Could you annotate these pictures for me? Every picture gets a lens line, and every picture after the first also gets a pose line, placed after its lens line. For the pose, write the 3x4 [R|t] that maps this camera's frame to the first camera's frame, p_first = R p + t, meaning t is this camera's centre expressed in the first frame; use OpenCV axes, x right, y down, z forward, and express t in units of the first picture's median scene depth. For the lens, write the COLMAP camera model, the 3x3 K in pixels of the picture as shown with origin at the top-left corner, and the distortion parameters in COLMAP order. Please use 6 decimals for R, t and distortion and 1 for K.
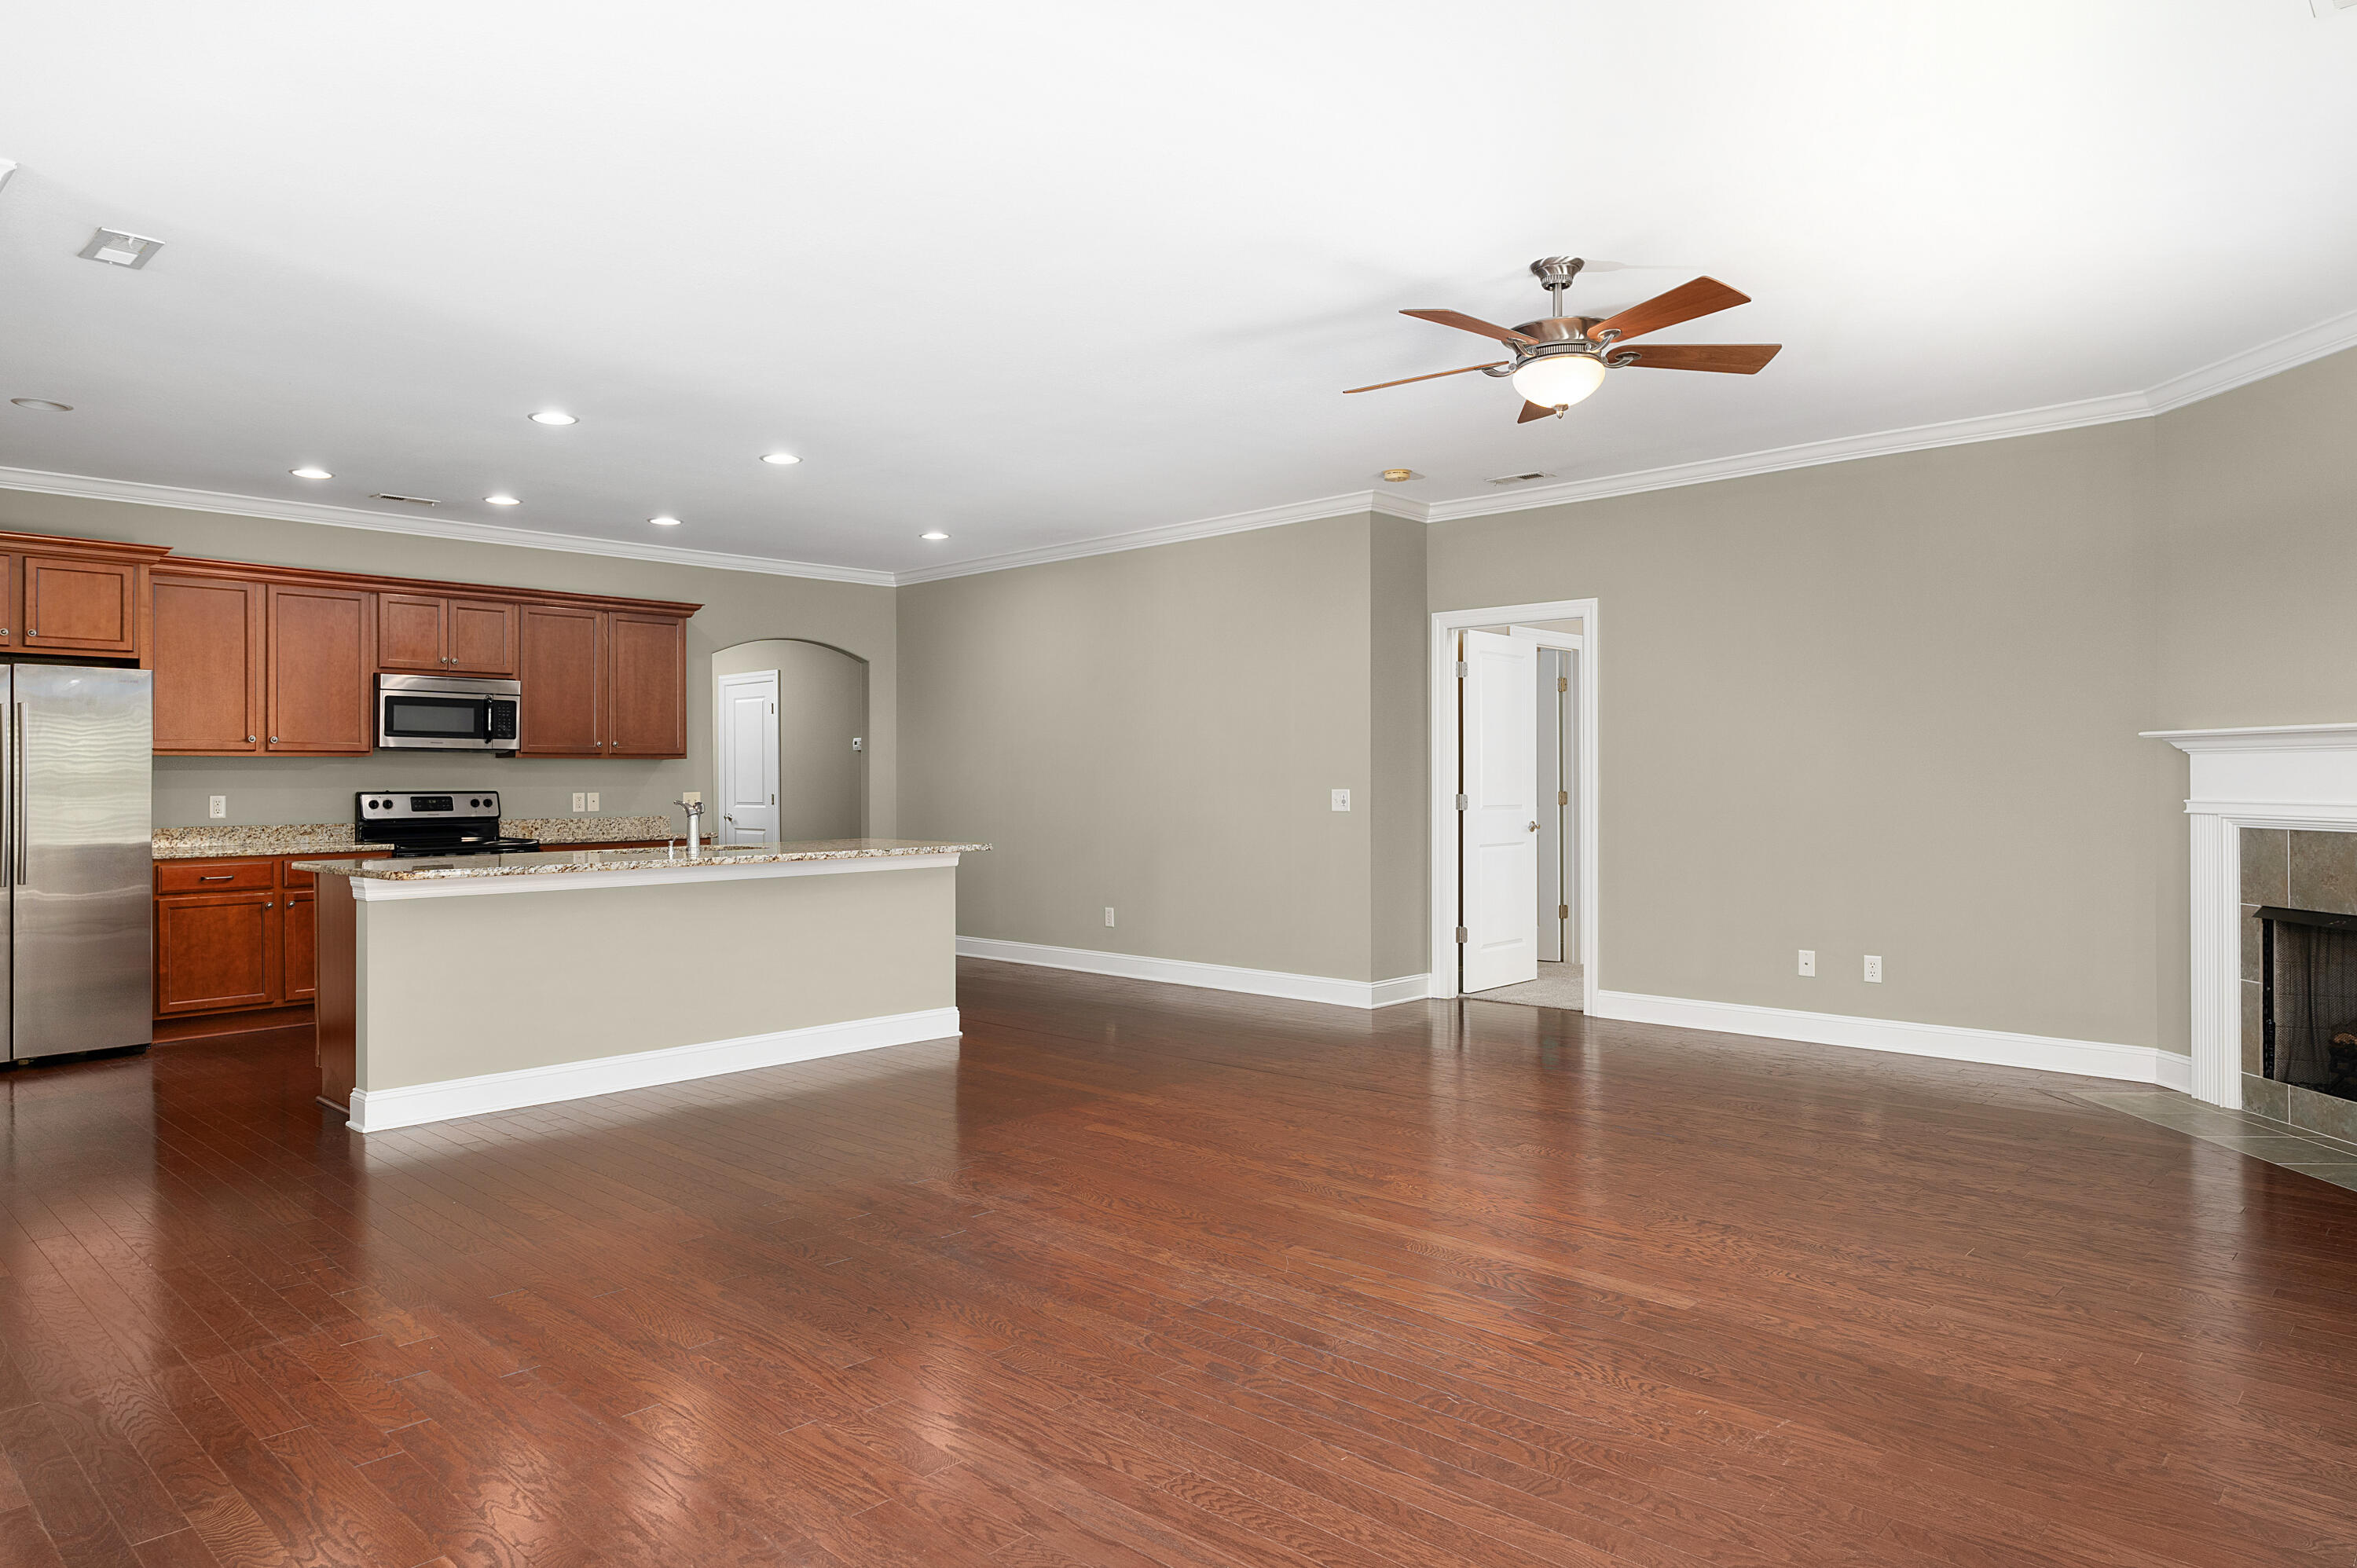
lens RADIAL K [[1418.7, 0, 1178.5], [0, 1418.7, 784.0], [0, 0, 1]] dist [-0.001861, -0.000375]
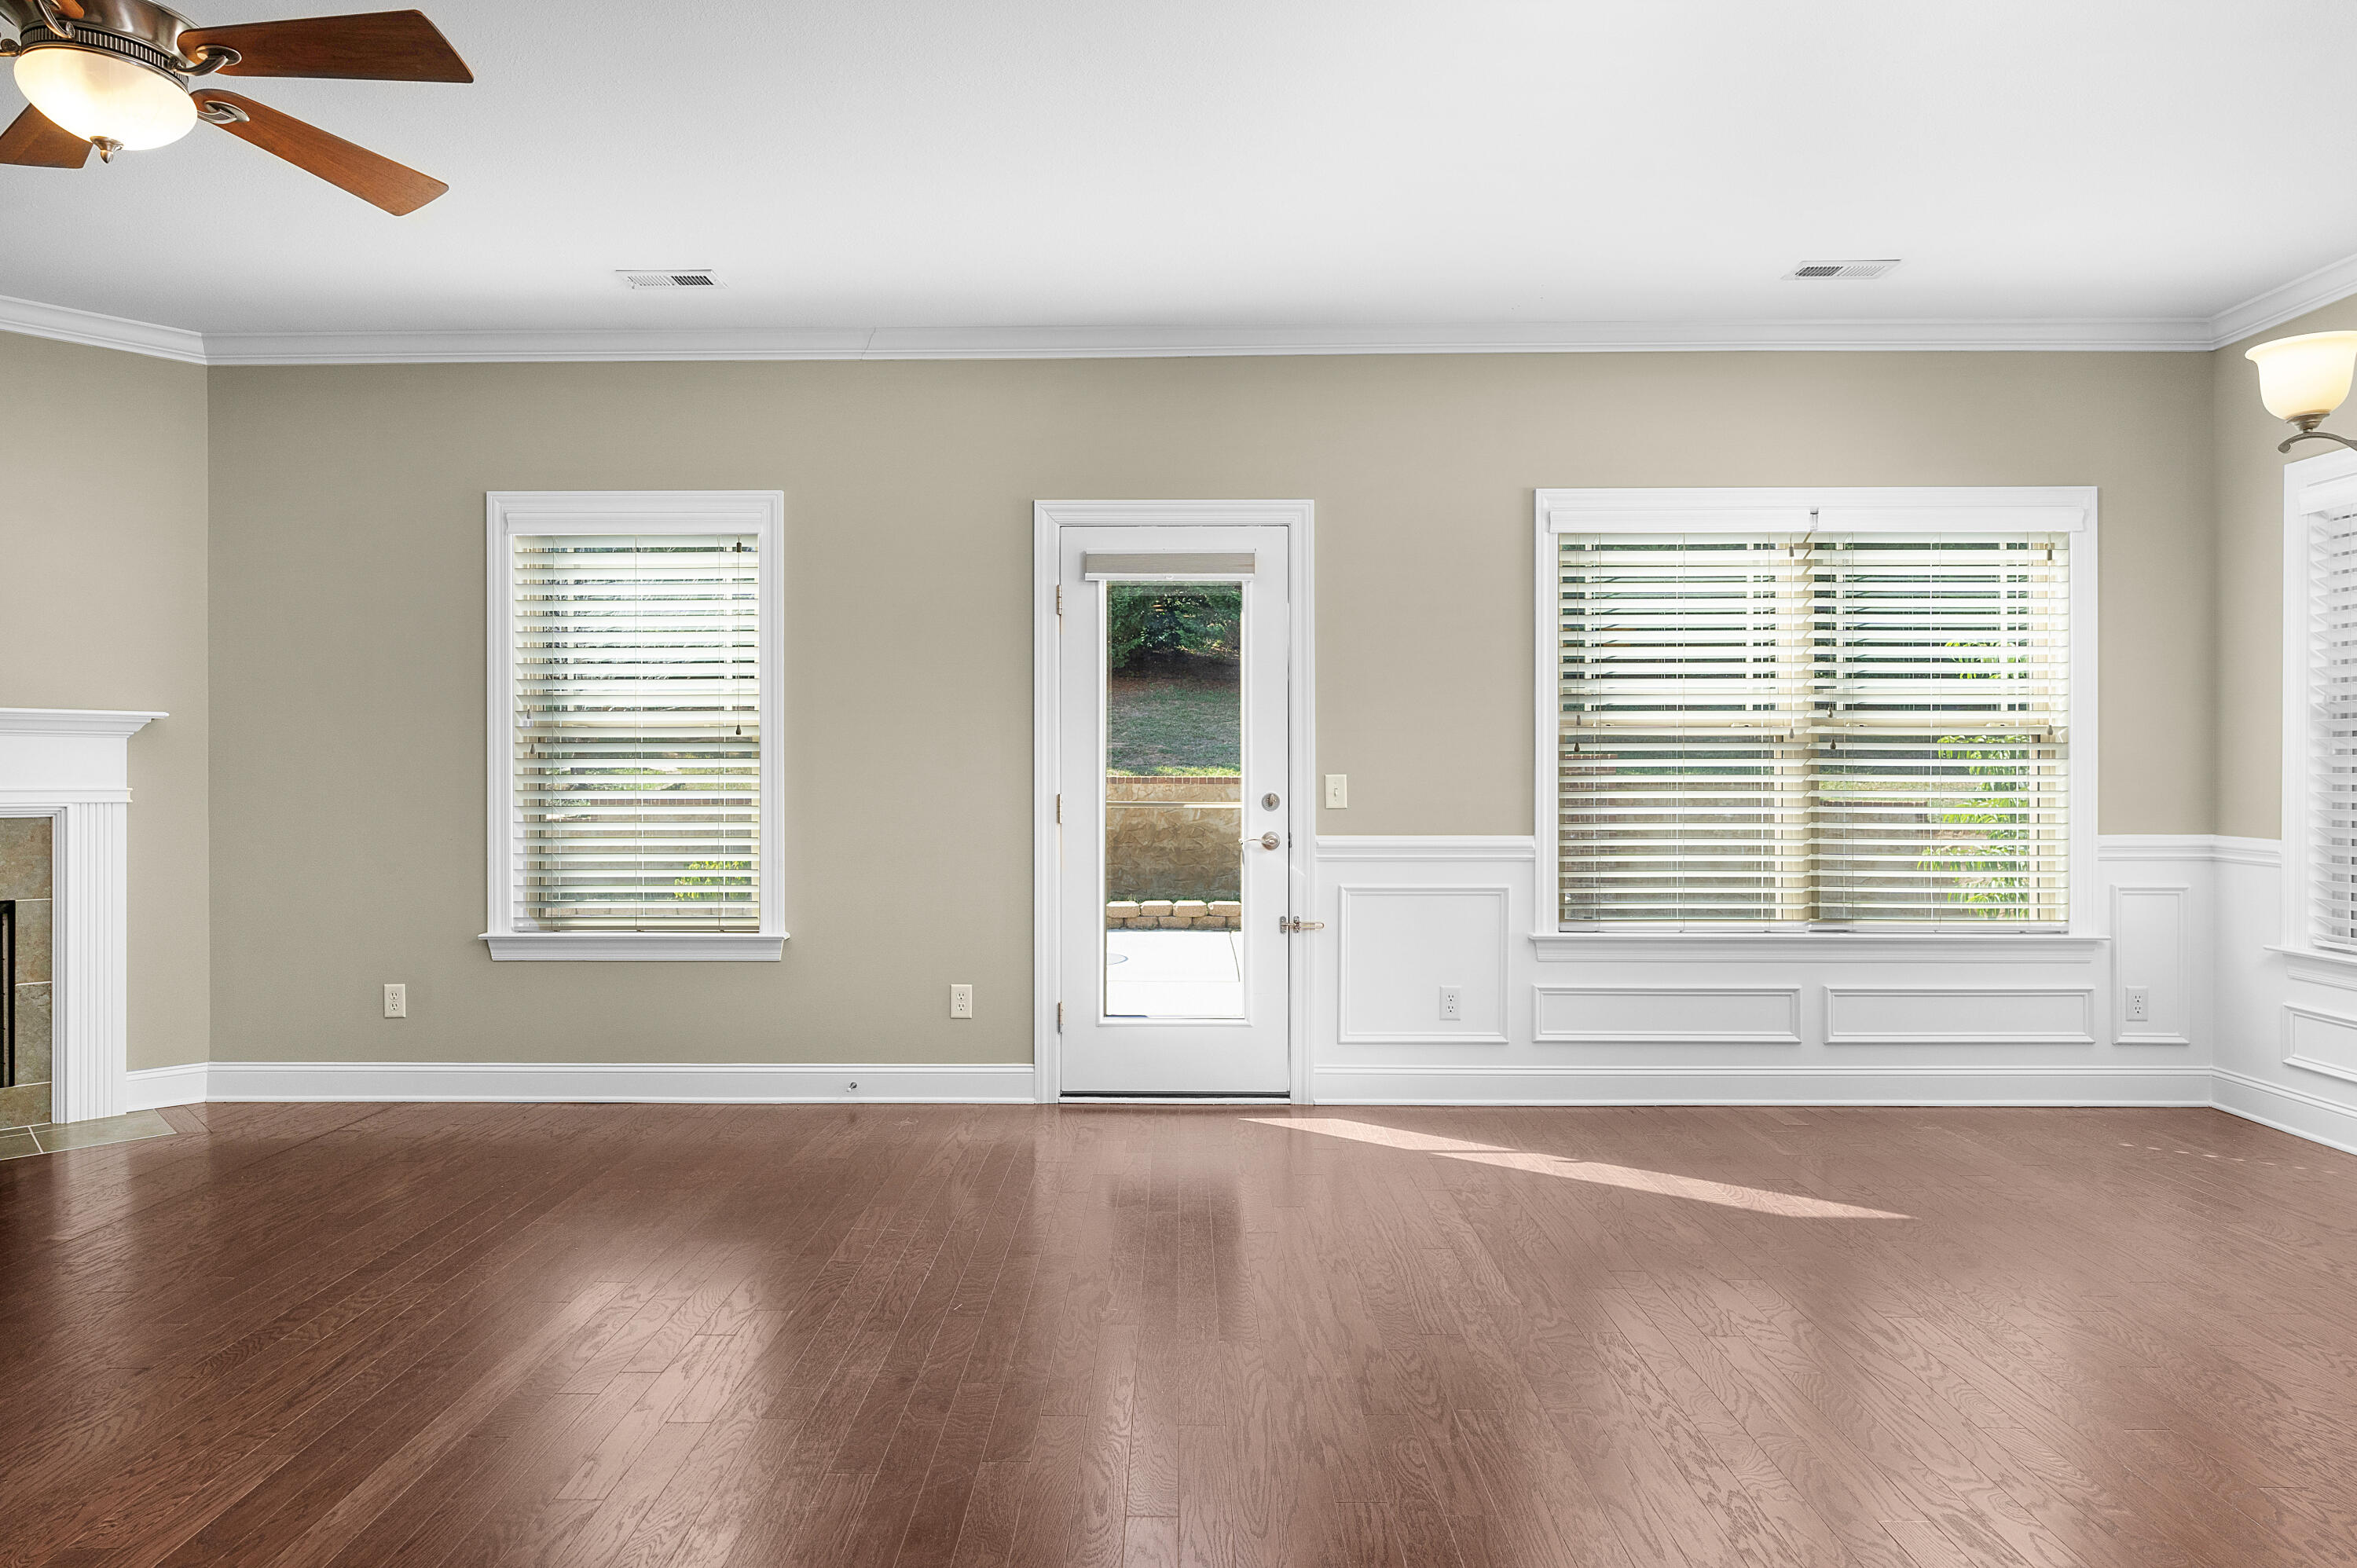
lens RADIAL K [[1391.7, 0, 1178.5], [0, 1391.7, 784.0], [0, 0, 1]] dist [-0.029329, -0.001334]
pose [[-0.683877, -0.001489, 0.729596, -0.734412], [0.008096, 0.999921, 0.009630, 0.019890], [-0.729552, 0.012492, -0.683811, 1.664679]]
